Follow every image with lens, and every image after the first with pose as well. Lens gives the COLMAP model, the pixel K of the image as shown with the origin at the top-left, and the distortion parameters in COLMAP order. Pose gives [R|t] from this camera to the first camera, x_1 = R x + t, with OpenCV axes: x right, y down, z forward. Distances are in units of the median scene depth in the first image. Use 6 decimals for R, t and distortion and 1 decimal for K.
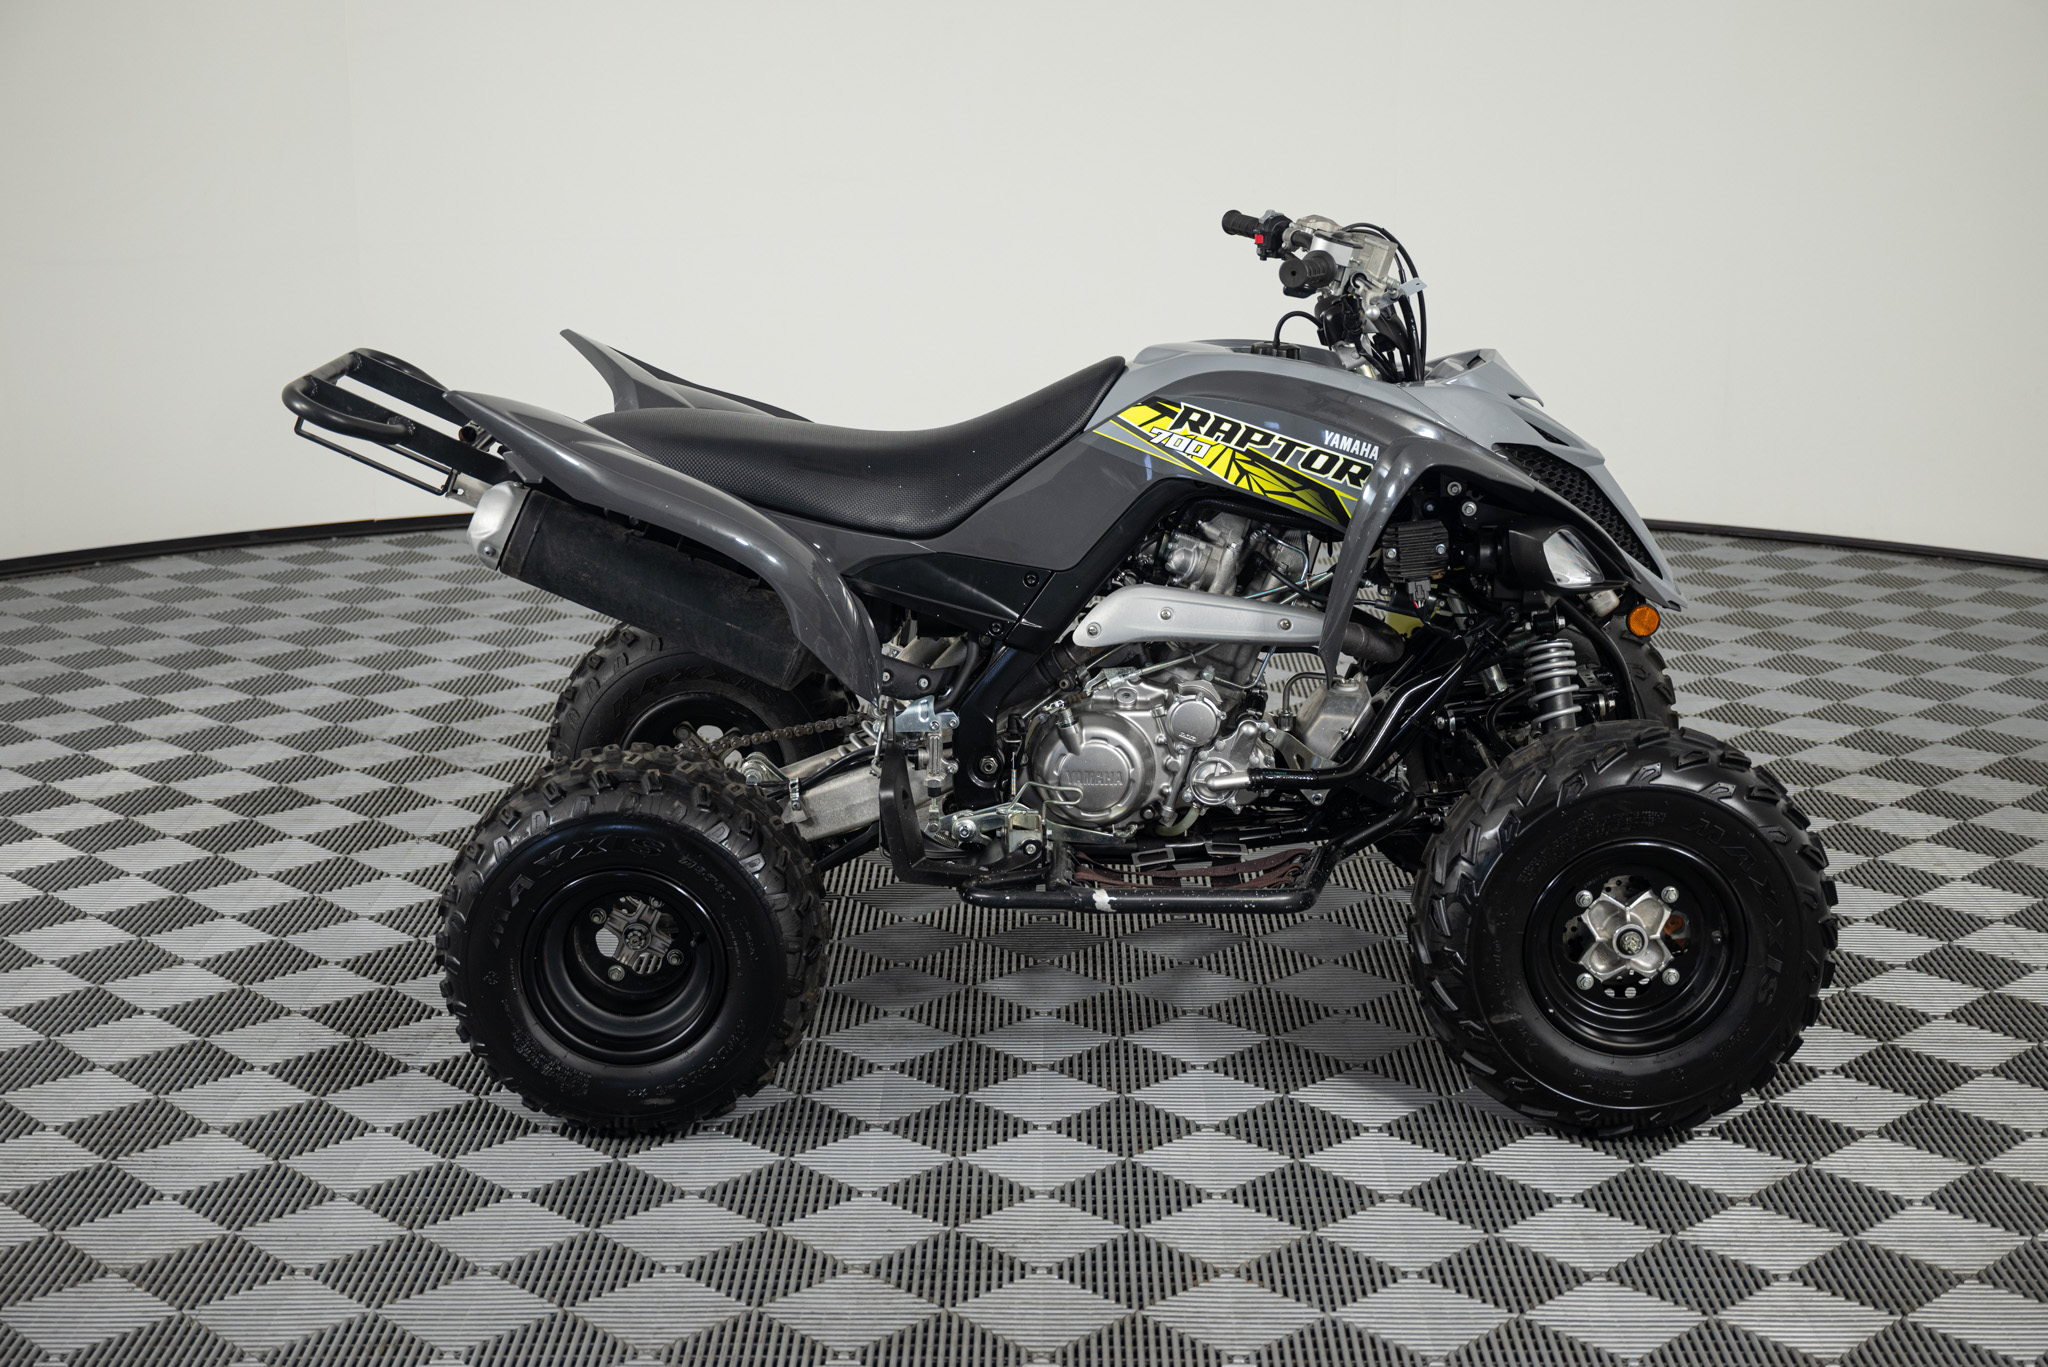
lens RADIAL K [[2867.1, 0, 1024.0], [0, 2867.1, 683.5], [0, 0, 1]] dist [0.007612, -0.007563]
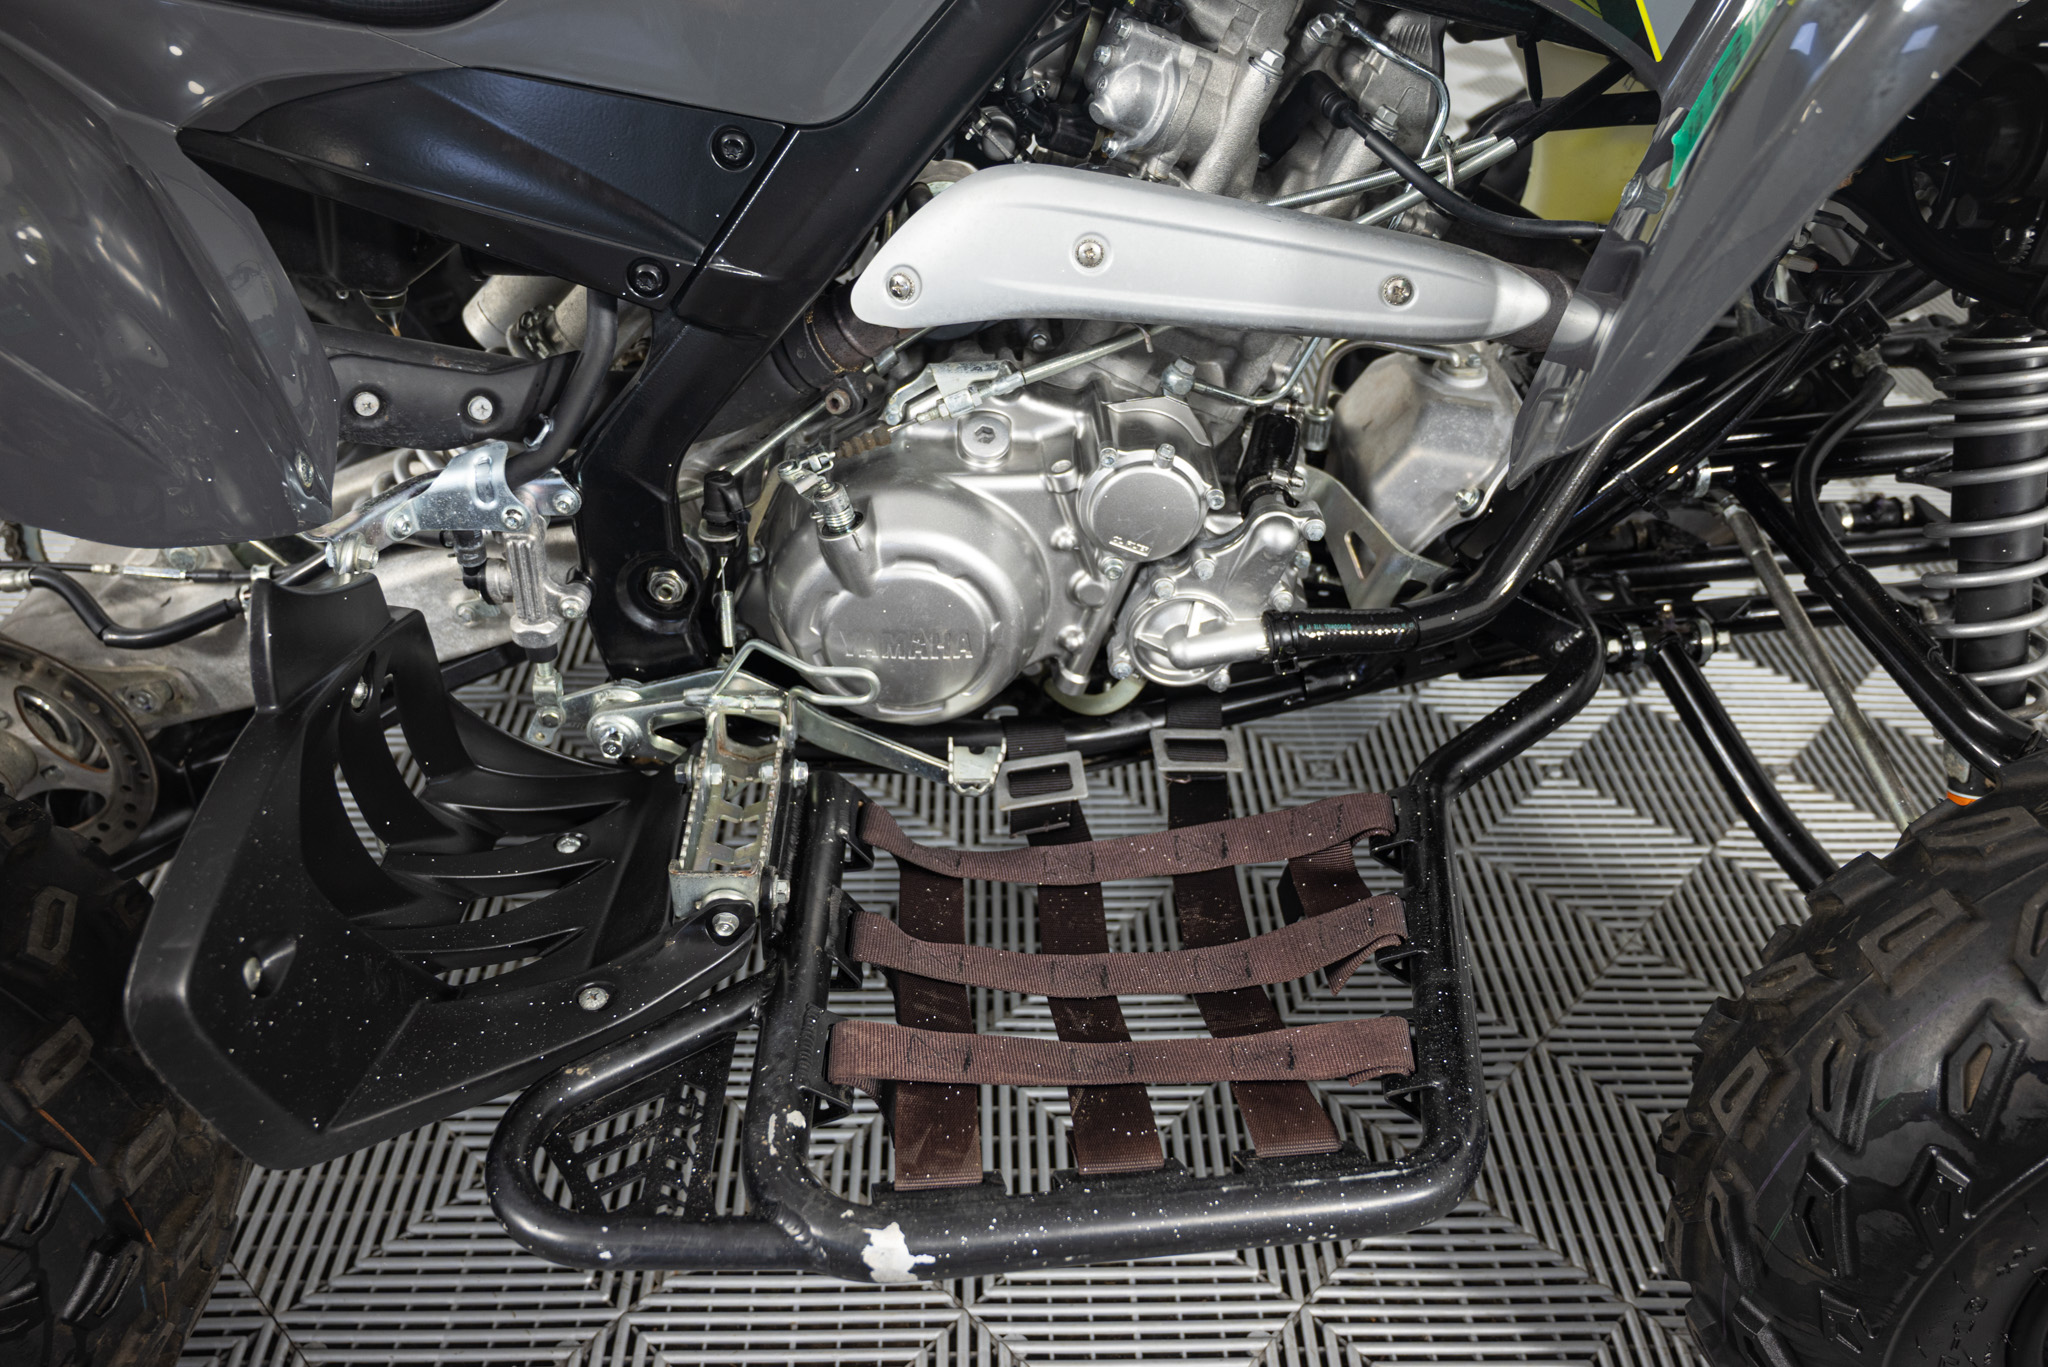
lens RADIAL K [[1589.5, 0, 1024.0], [0, 1589.5, 683.5], [0, 0, 1]] dist [-0.026063, -0.005919]
pose [[0.998800, 0.003844, 0.048817, 0.030288], [-0.022517, 0.921317, 0.388160, -0.052514], [-0.043484, -0.388794, 0.920298, 0.773995]]
